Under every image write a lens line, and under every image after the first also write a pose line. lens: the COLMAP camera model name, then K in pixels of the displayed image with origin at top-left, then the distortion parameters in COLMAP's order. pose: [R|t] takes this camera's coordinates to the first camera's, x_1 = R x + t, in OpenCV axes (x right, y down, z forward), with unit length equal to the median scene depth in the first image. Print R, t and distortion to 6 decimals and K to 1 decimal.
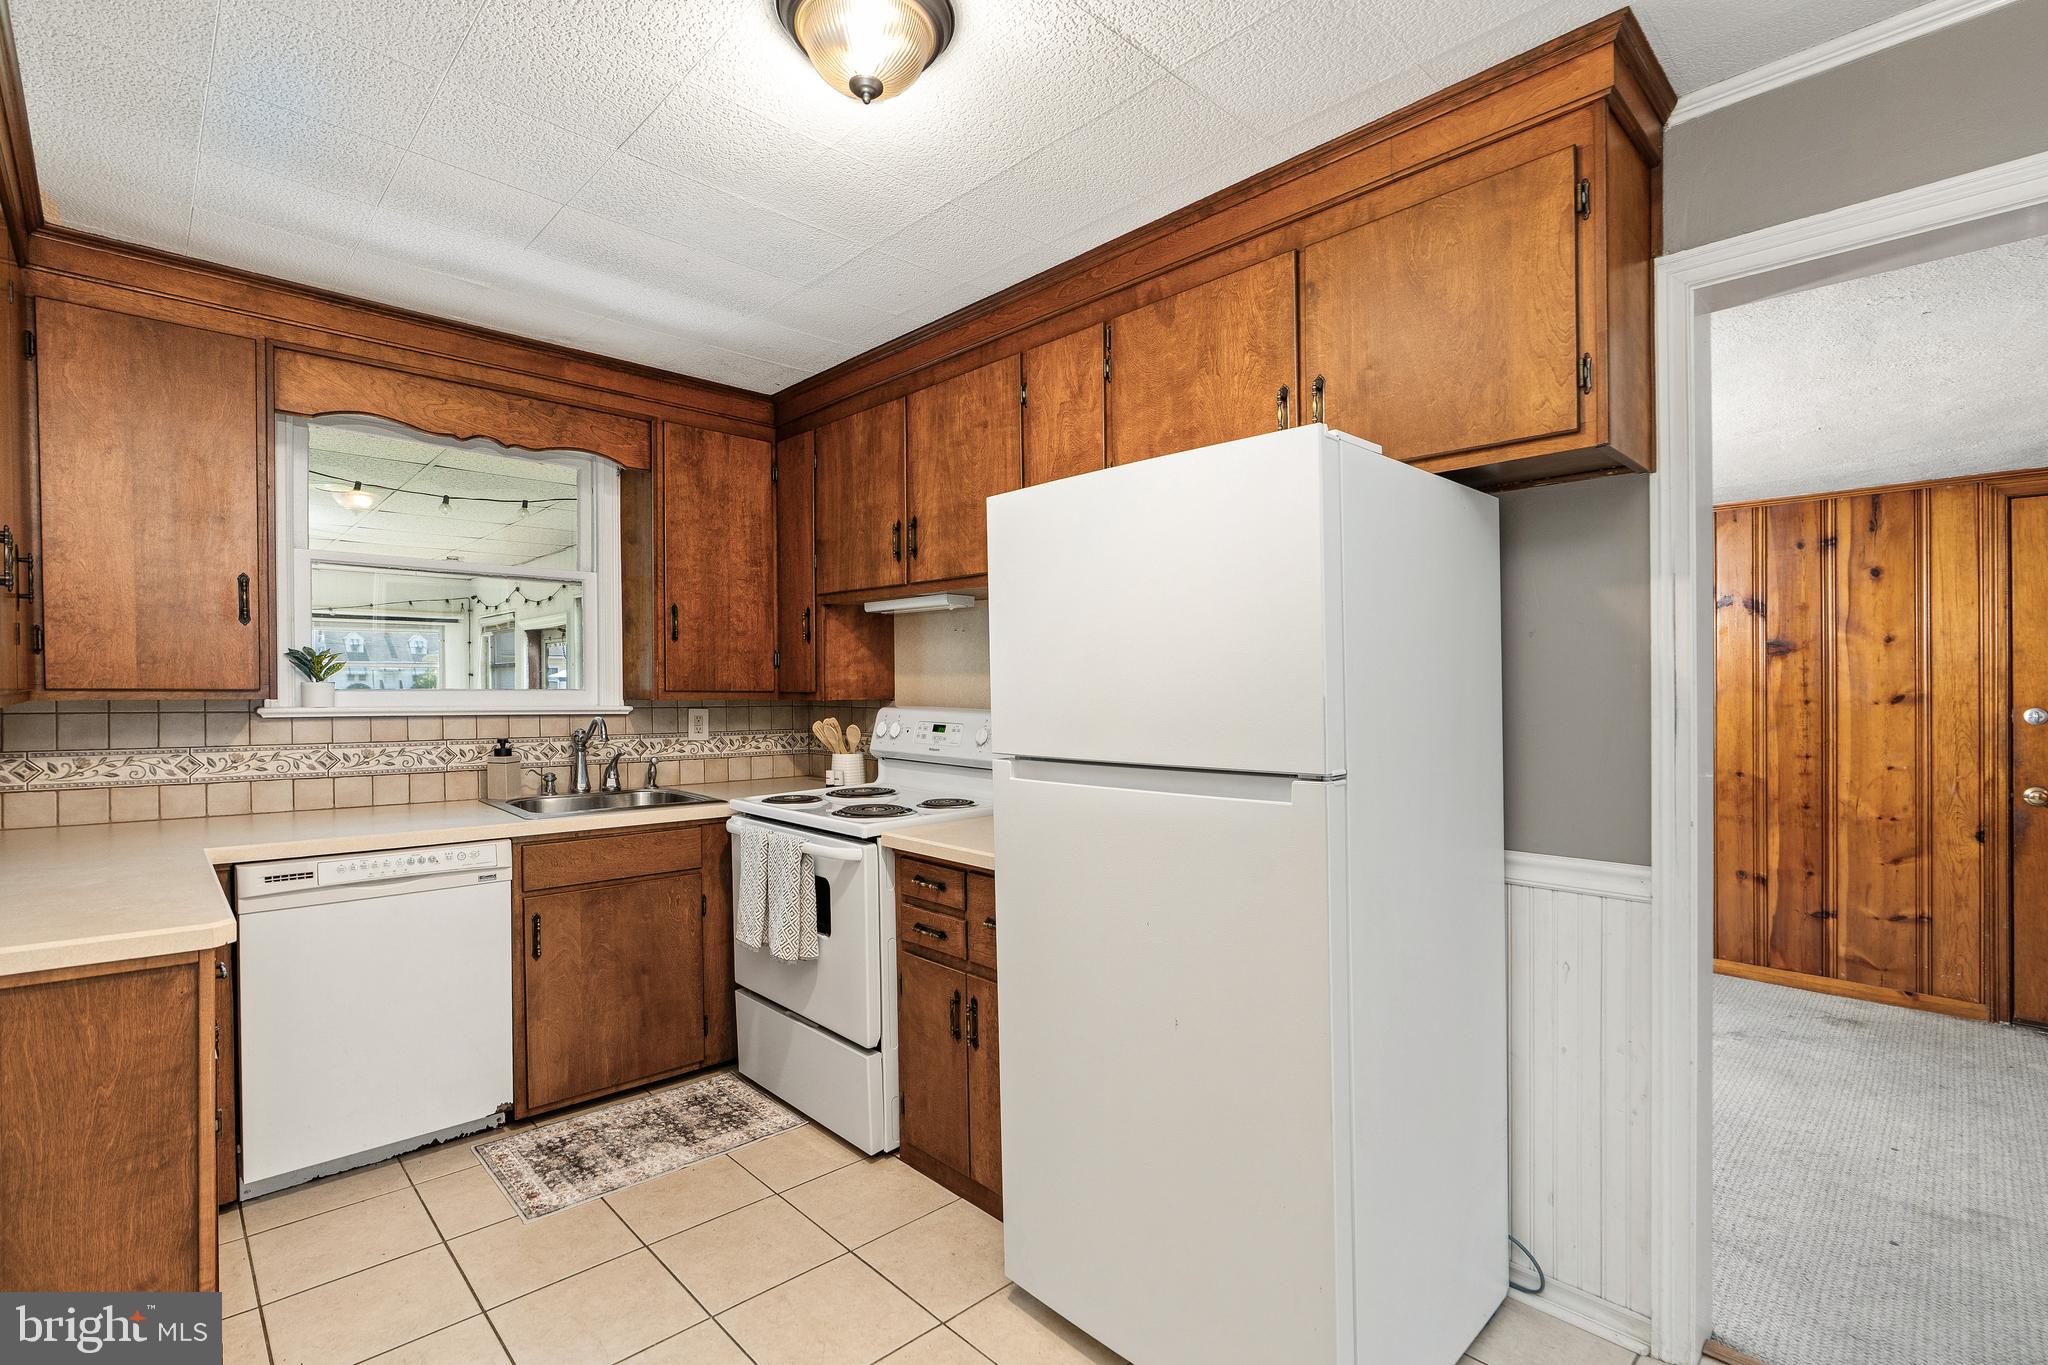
lens RADIAL K [[924.8, 0, 1019.7], [0, 924.8, 693.2], [0, 0, 1]] dist [-0.005208, 0.001369]
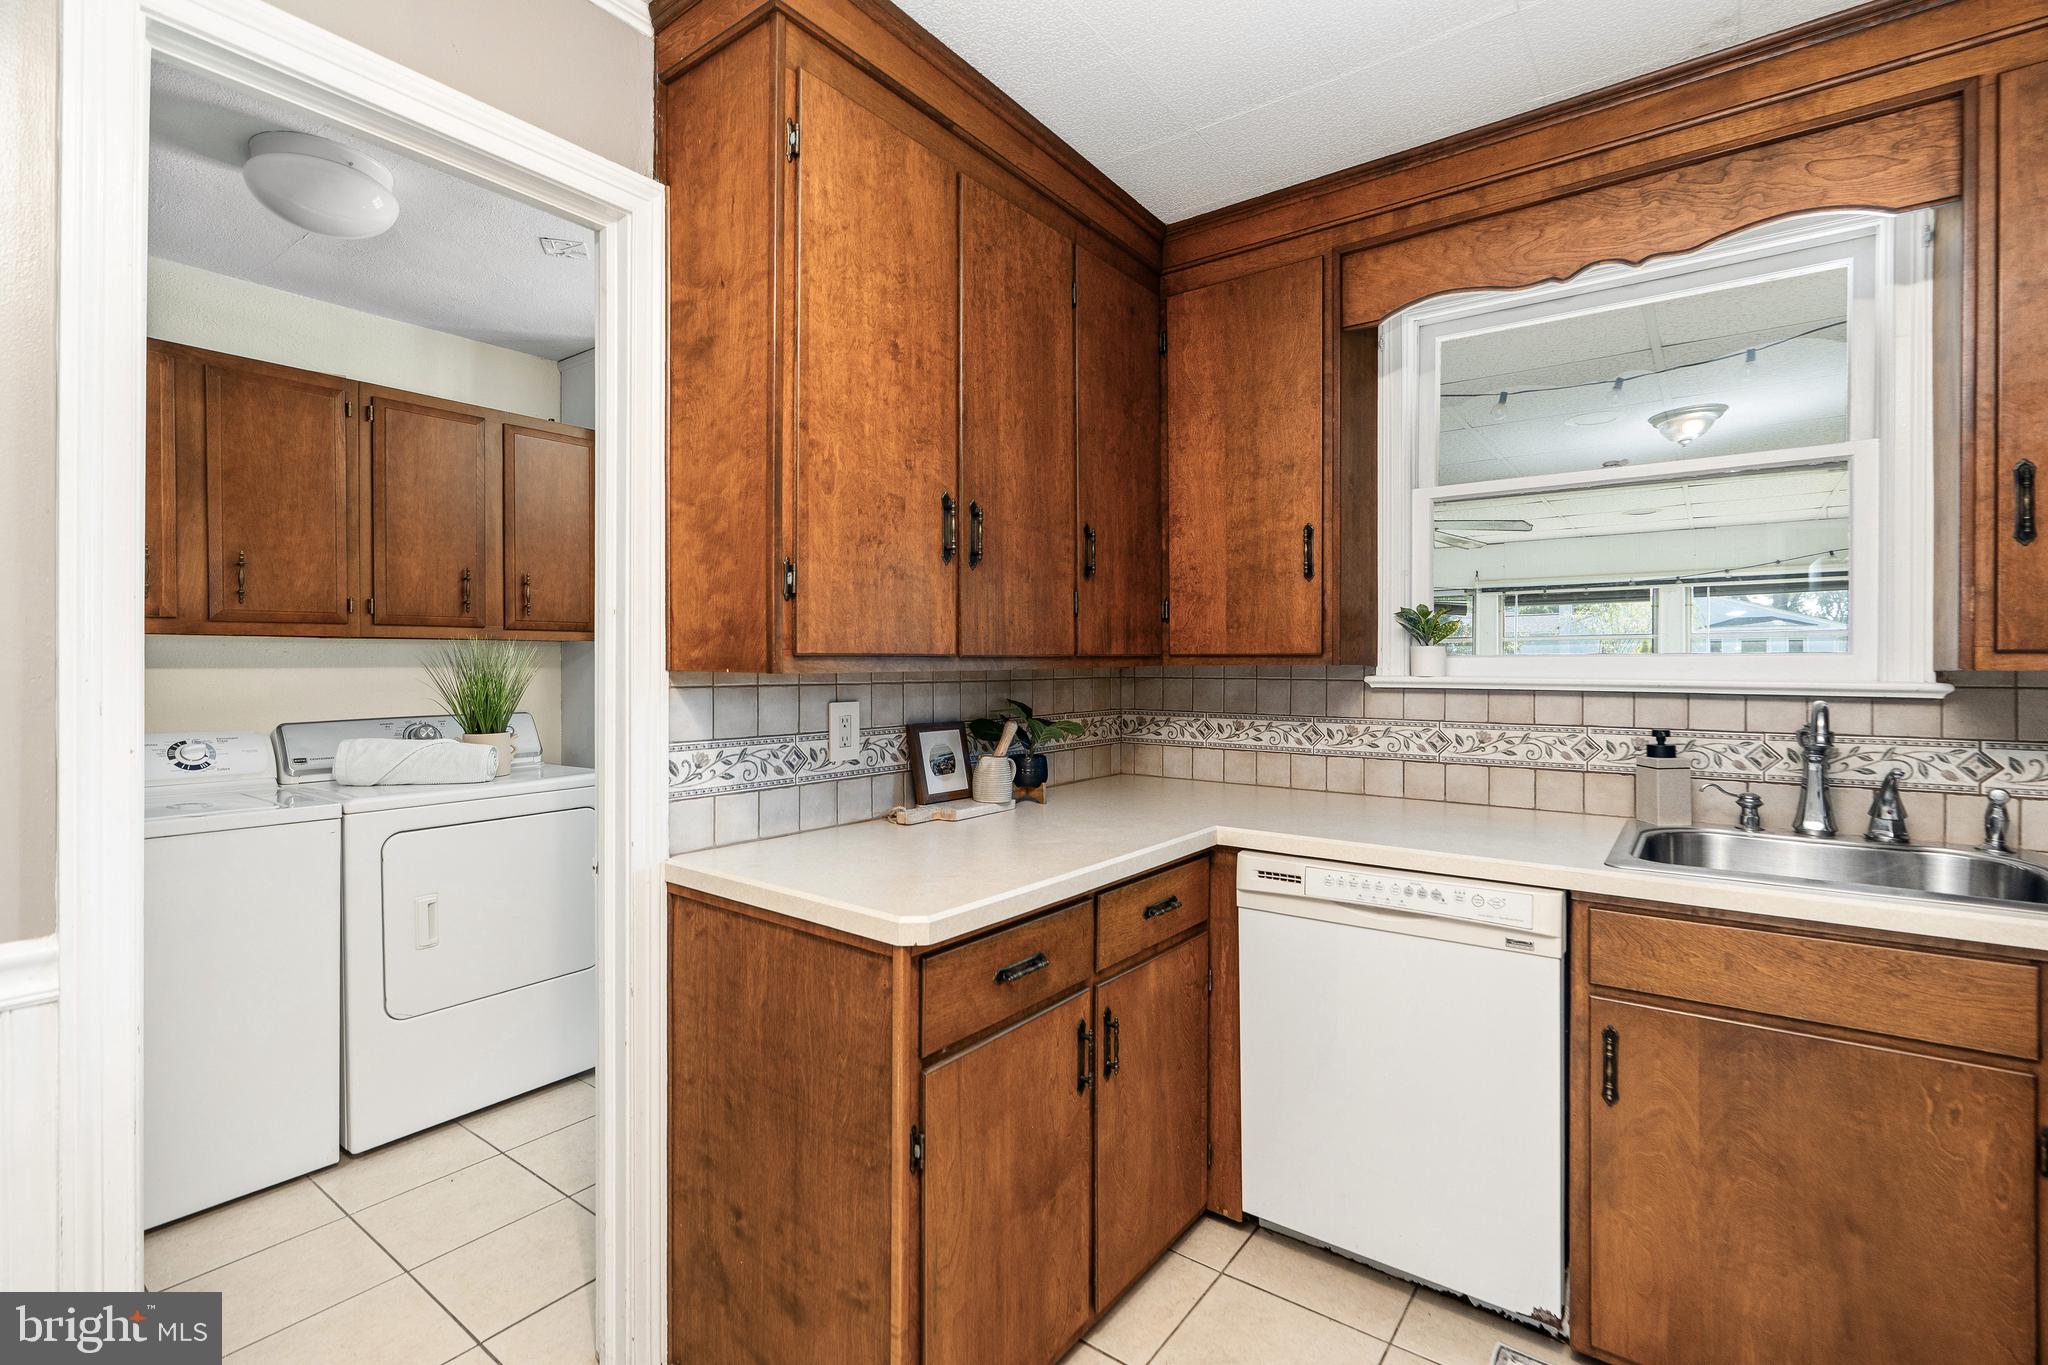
lens RADIAL K [[924.8, 0, 1021.4], [0, 924.8, 678.0], [0, 0, 1]] dist [-0.005208, 0.001369]
pose [[0.169831, 0.009894, -0.985424, -0.007019], [-0.004916, 0.999946, 0.009193, 0.010716], [0.985461, 0.003283, 0.169870, 0.502269]]
